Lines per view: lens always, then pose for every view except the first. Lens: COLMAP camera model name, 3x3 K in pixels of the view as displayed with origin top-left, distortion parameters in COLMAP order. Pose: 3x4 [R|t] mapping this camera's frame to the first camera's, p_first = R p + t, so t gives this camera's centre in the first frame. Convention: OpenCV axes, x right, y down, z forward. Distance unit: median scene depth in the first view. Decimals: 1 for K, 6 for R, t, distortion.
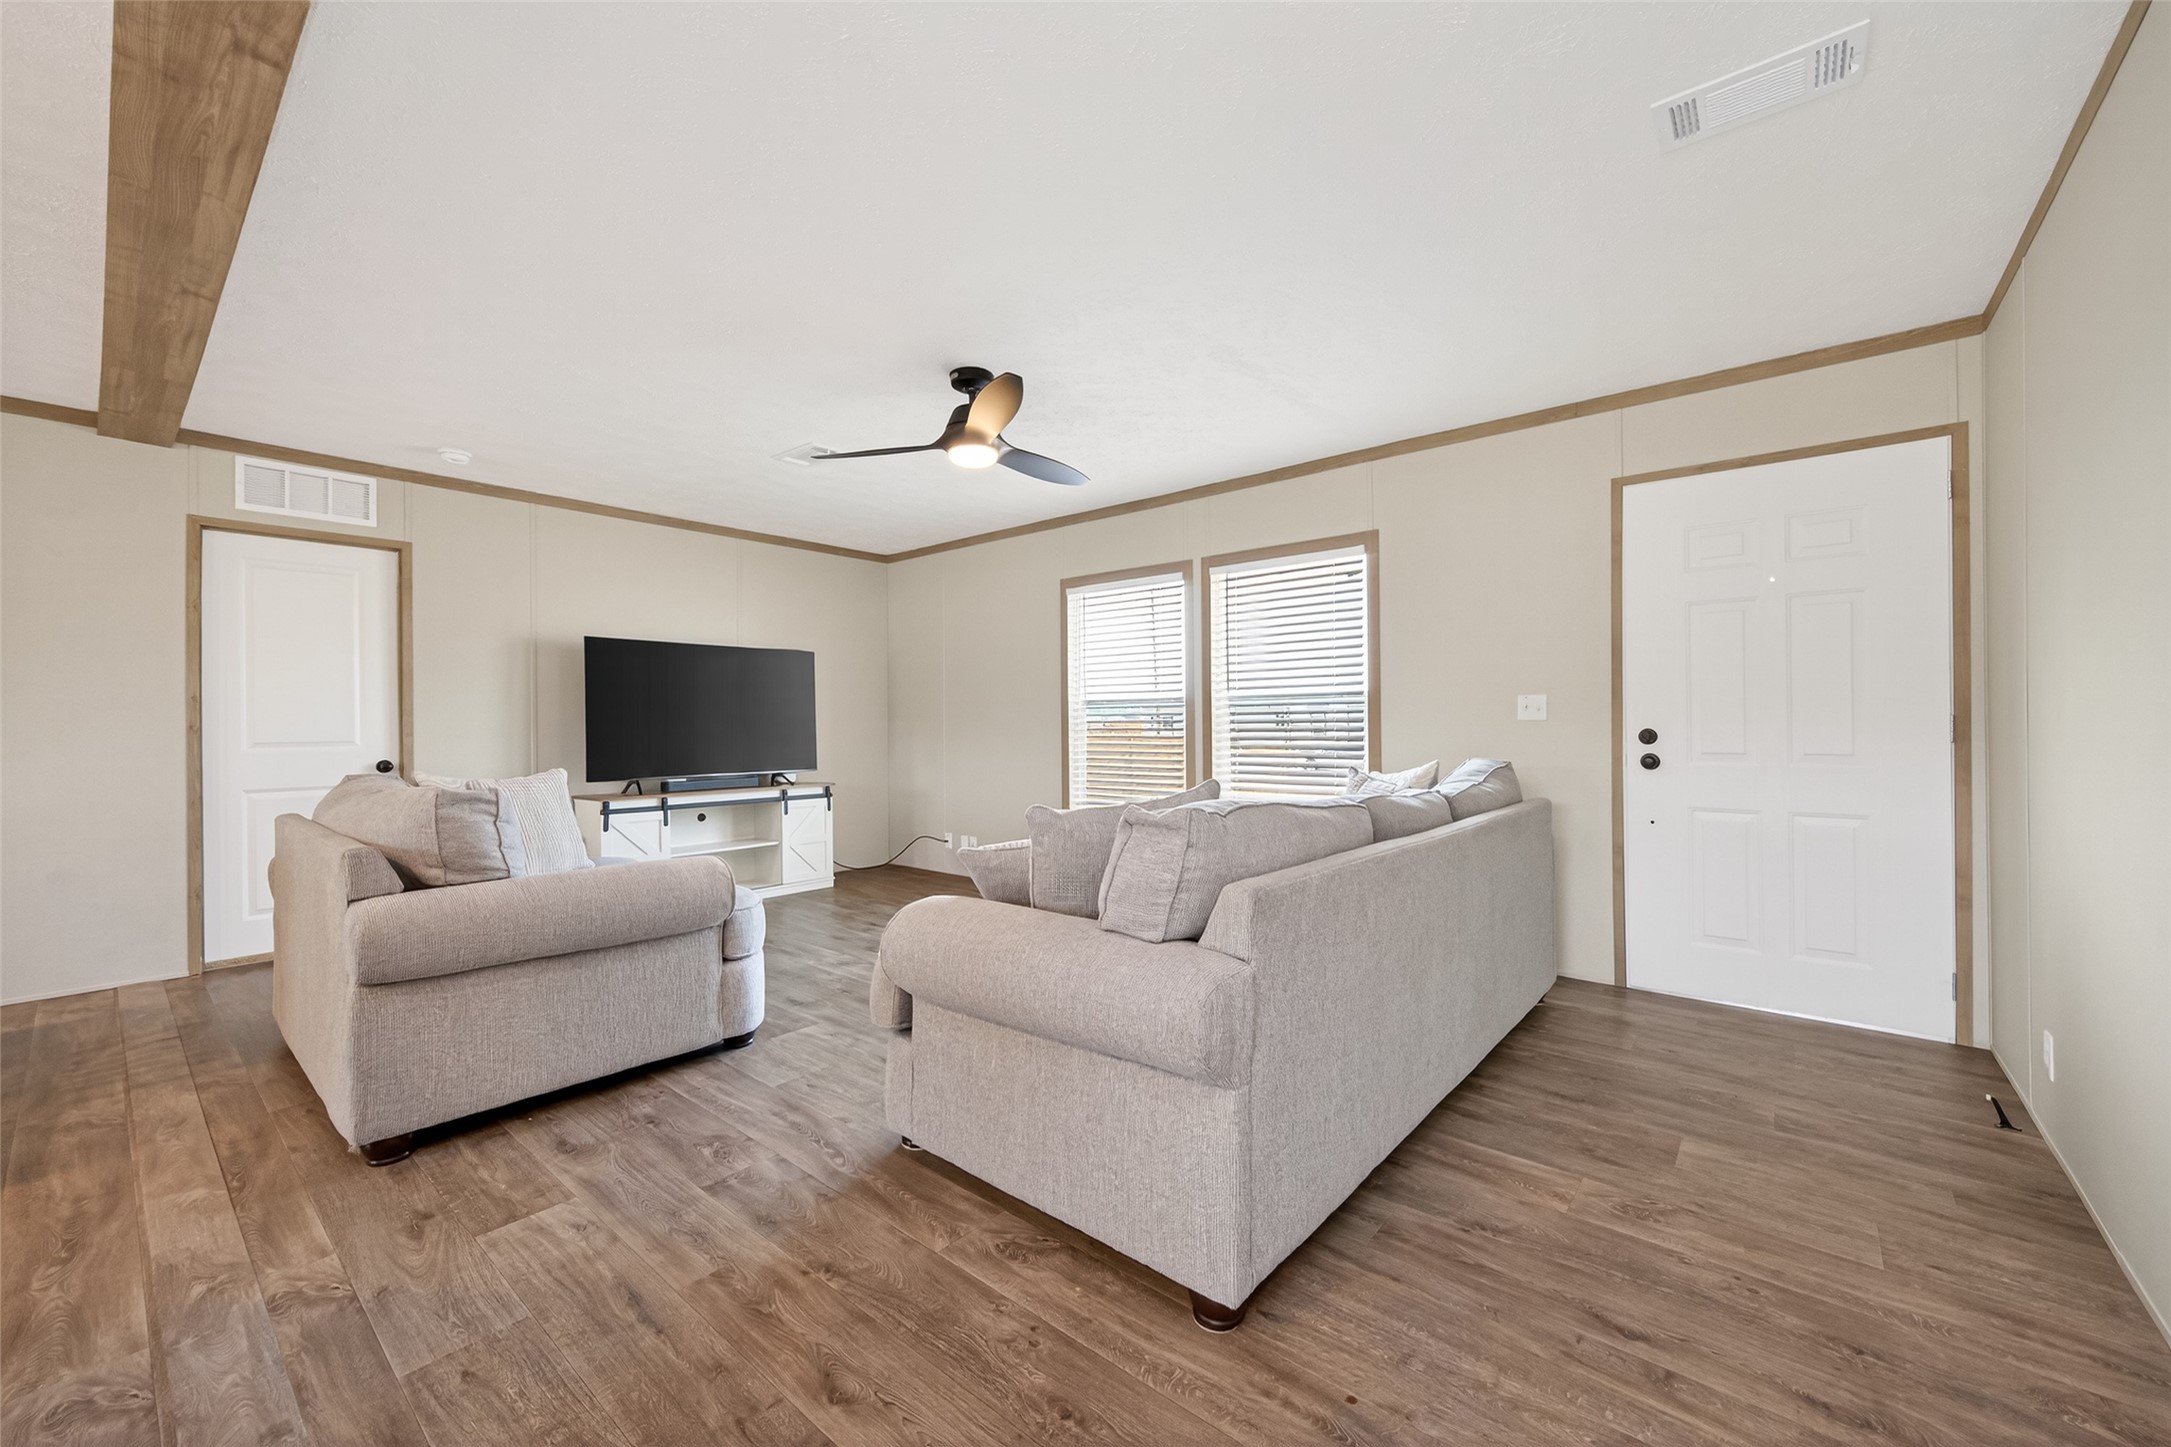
lens RADIAL K [[828.7, 0, 1085.2], [0, 828.7, 719.7], [0, 0, 1]] dist [-0.000319, -0.006499]
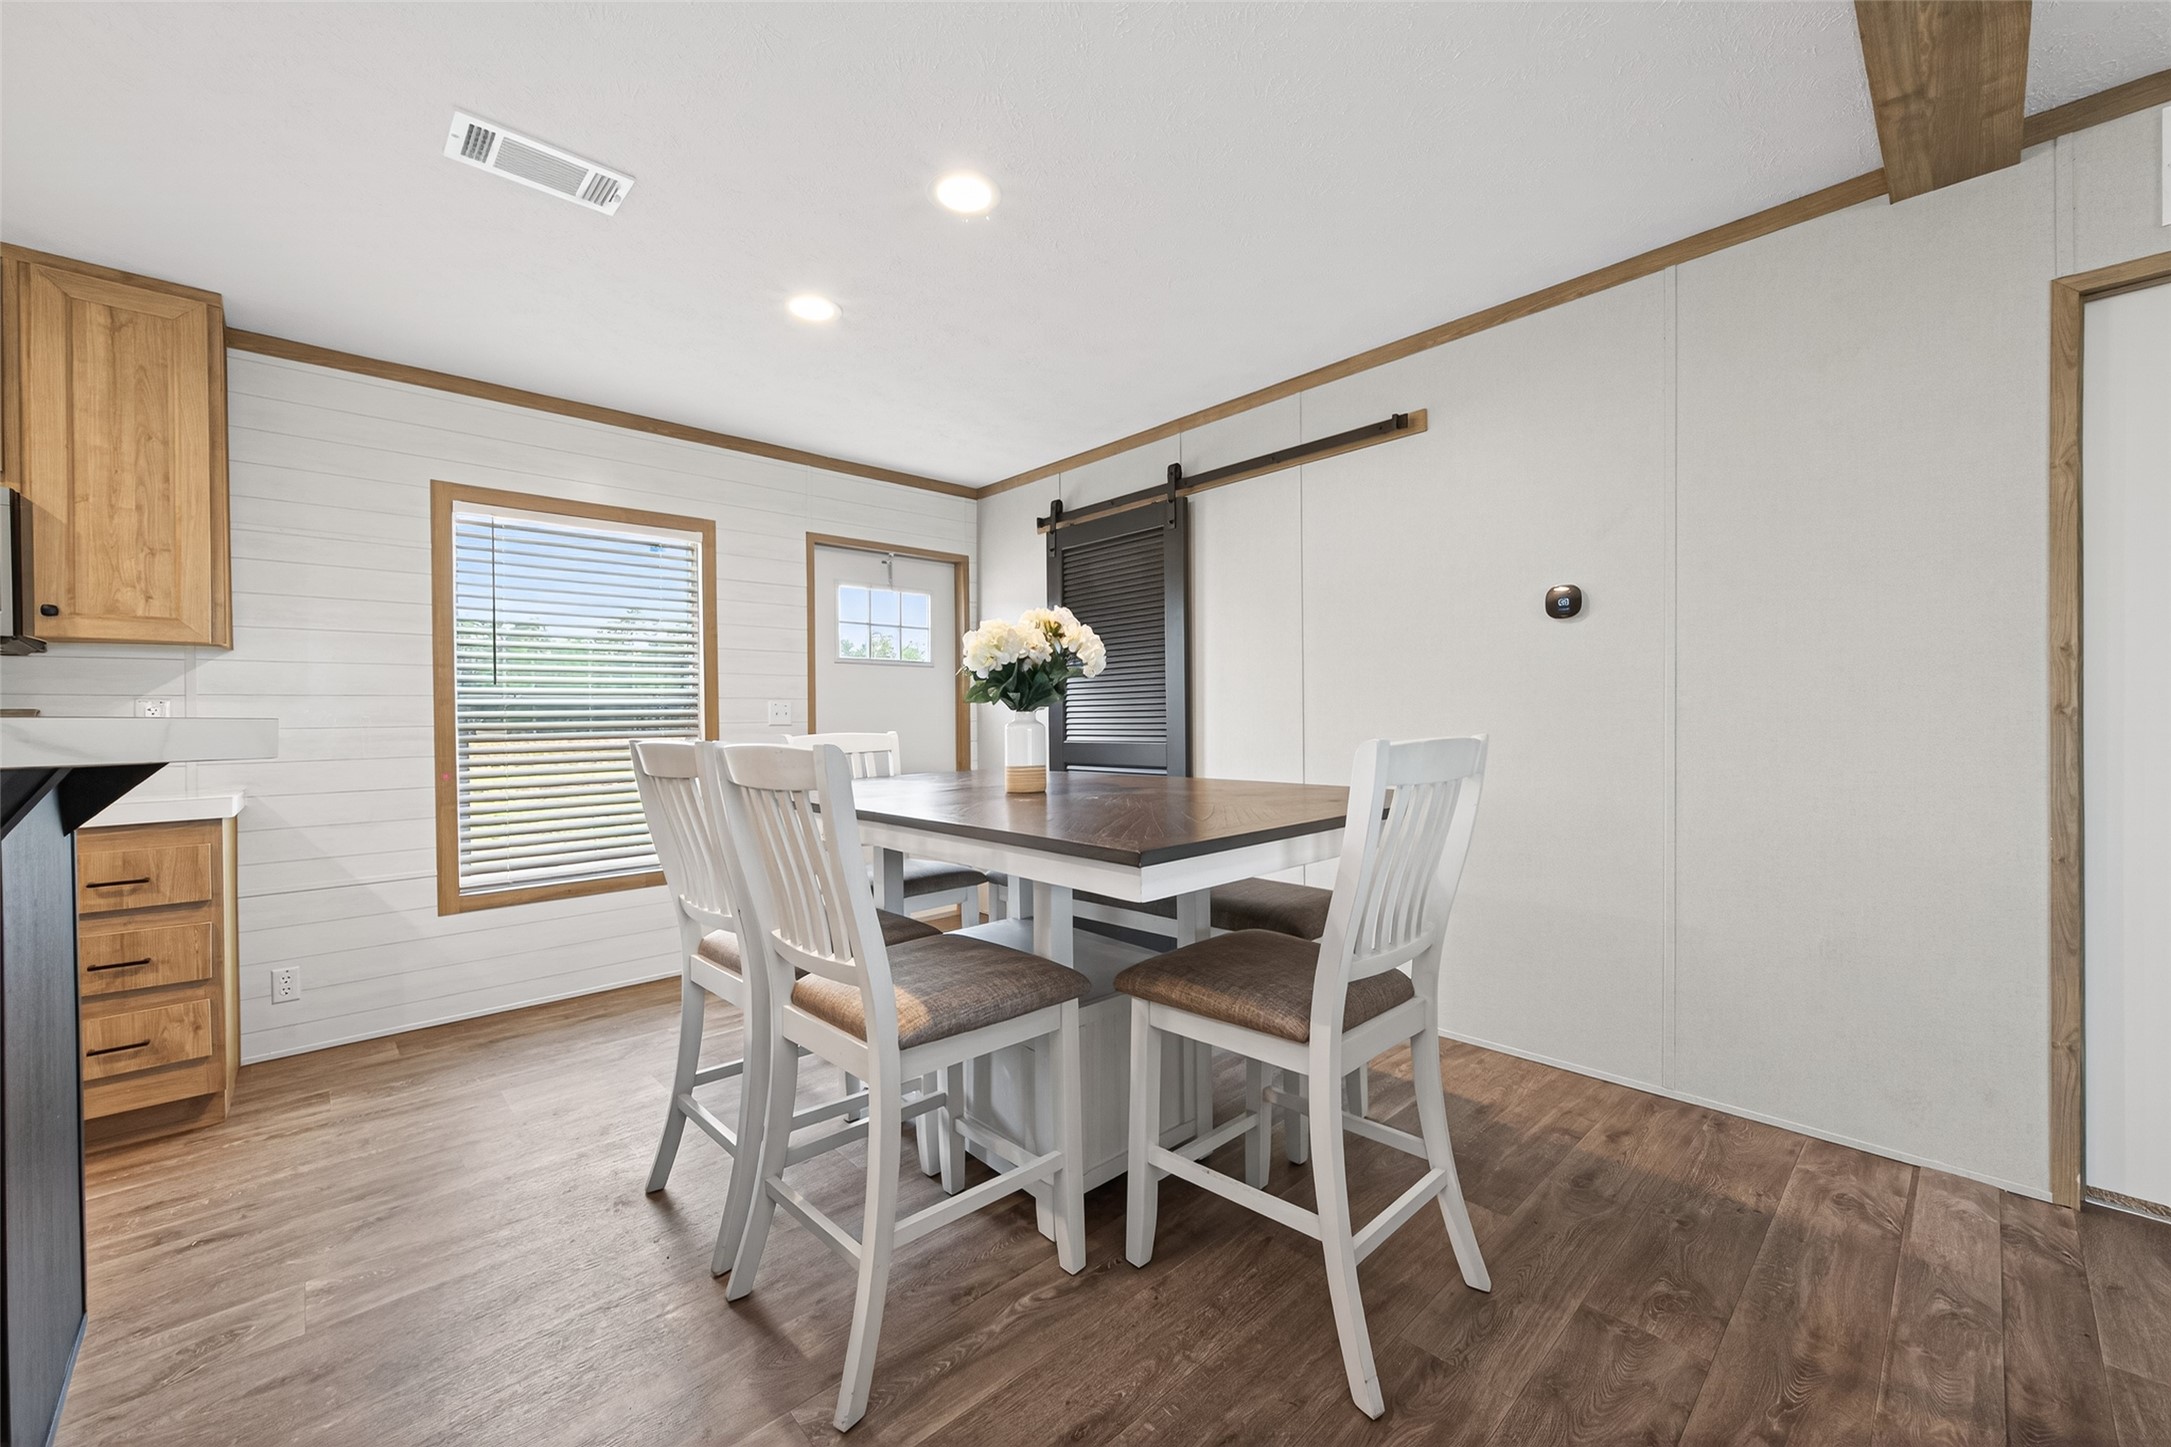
lens RADIAL K [[838.4, 0, 1085.5], [0, 838.4, 723.5], [0, 0, 1]] dist [0.000314, -0.000100]
pose [[-0.126501, 0.017437, -0.991813, -0.530252], [0.013688, 0.999781, 0.015831, 0.001667], [0.991872, -0.011573, -0.126712, 0.496035]]
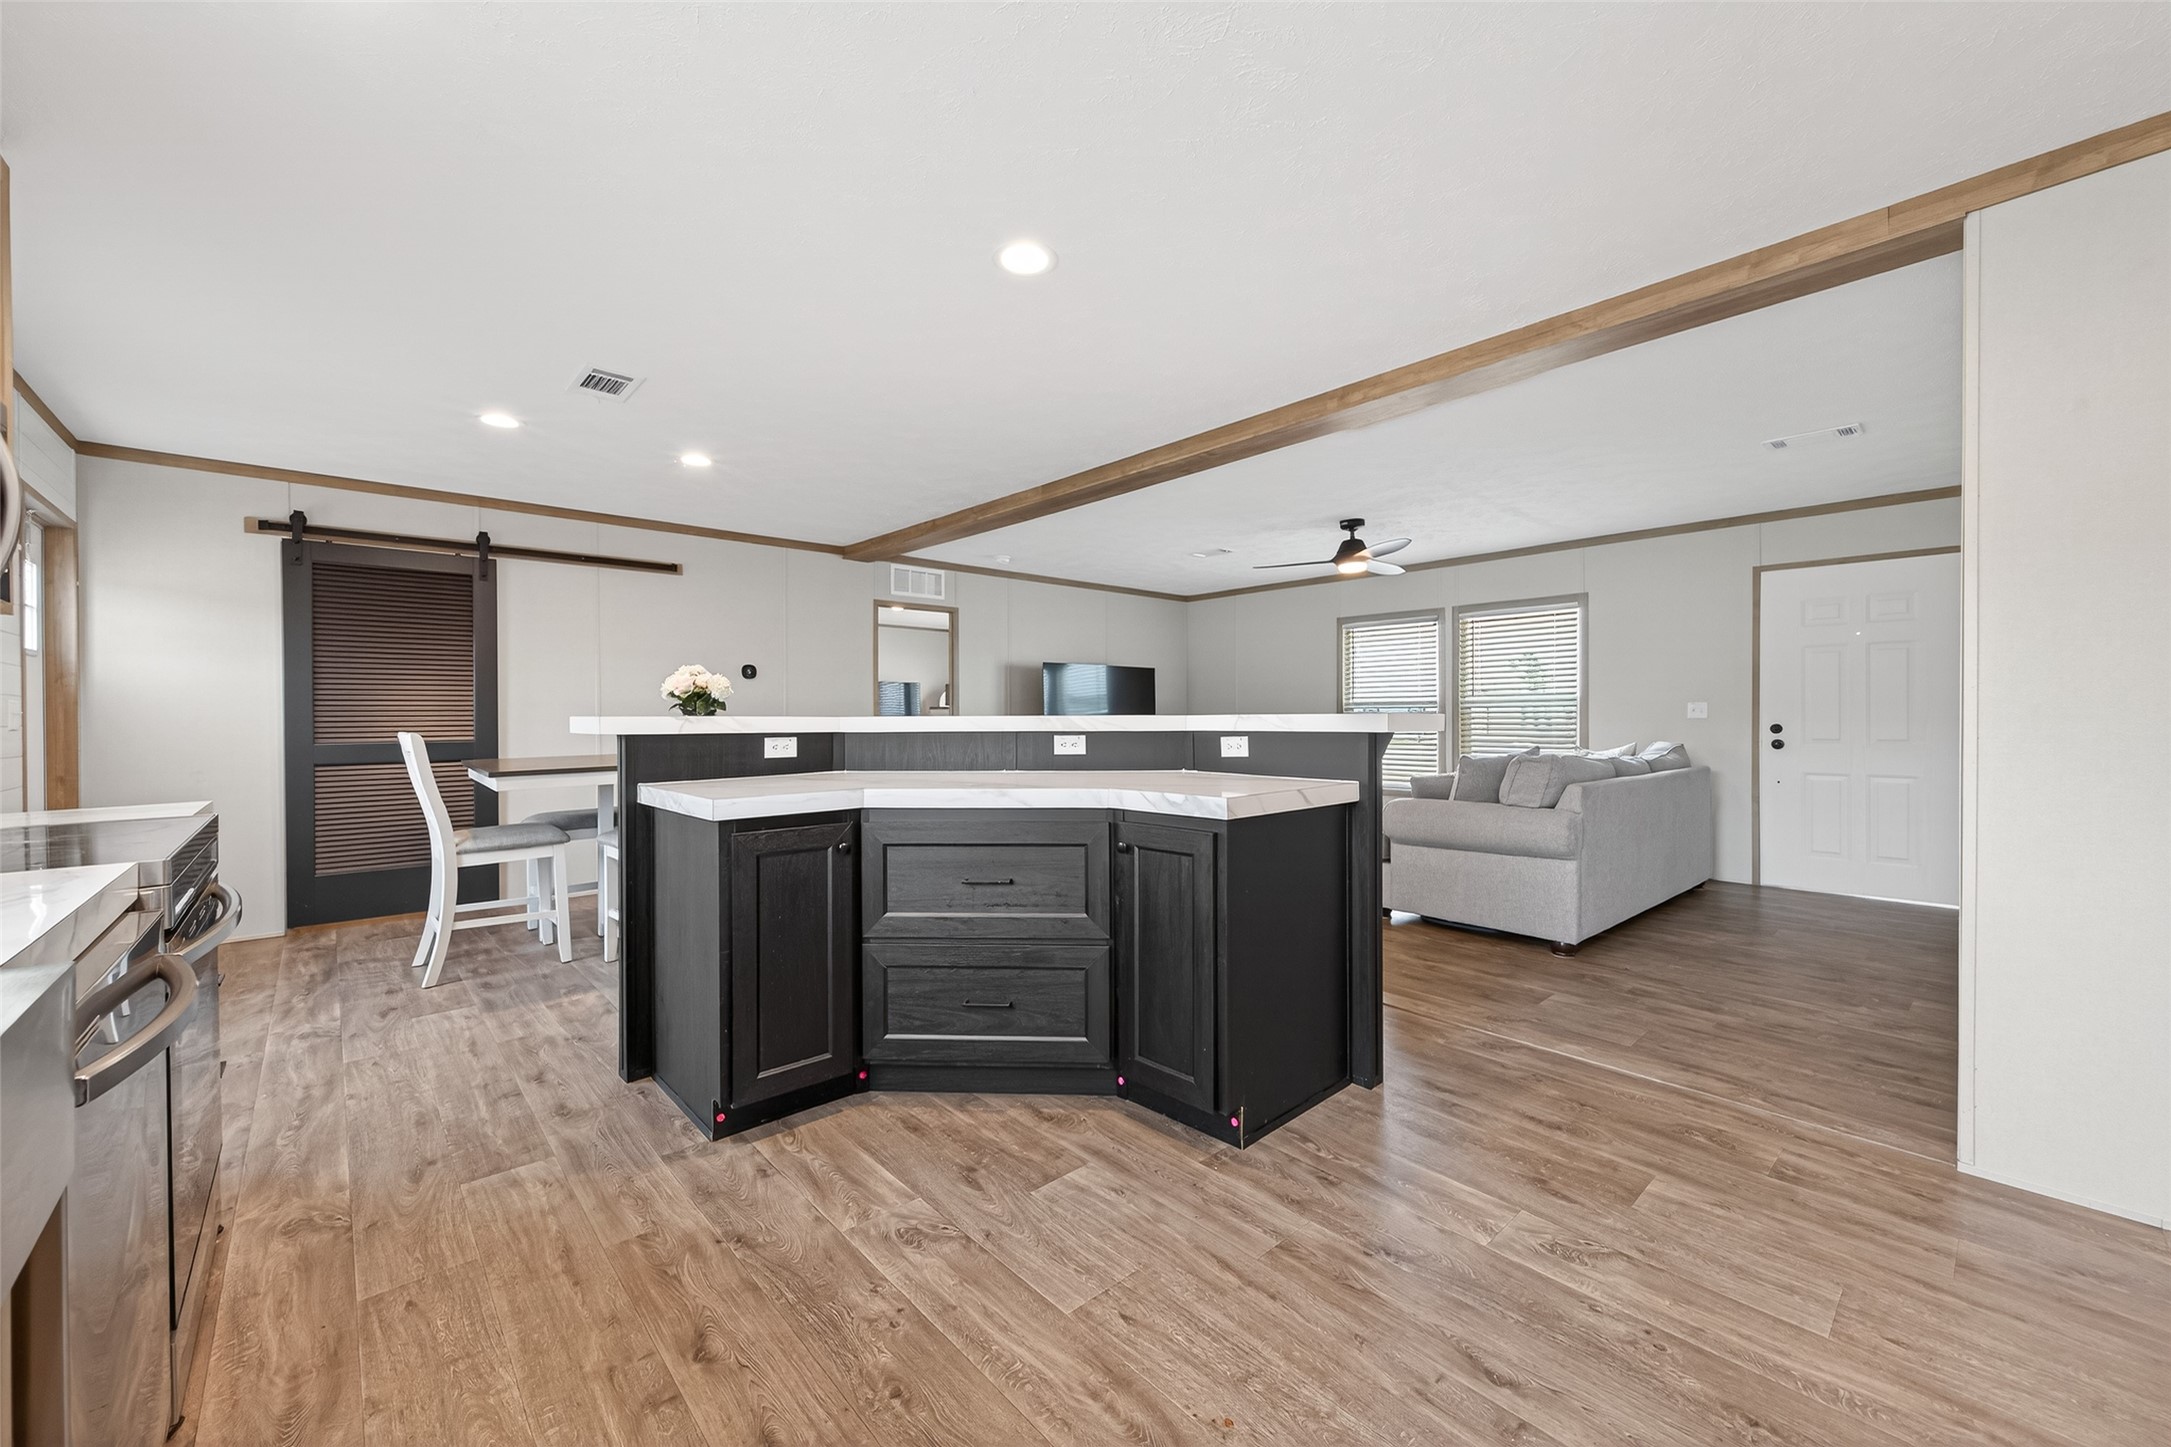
lens RADIAL K [[804.8, 0, 1076.2], [0, 804.8, 714.2], [0, 0, 1]] dist [-0.014682, -0.000062]
pose [[0.986813, 0.005272, -0.161777, -0.384671], [-0.004311, 0.999971, 0.006292, -0.010942], [0.161805, -0.005511, 0.986807, -0.694915]]
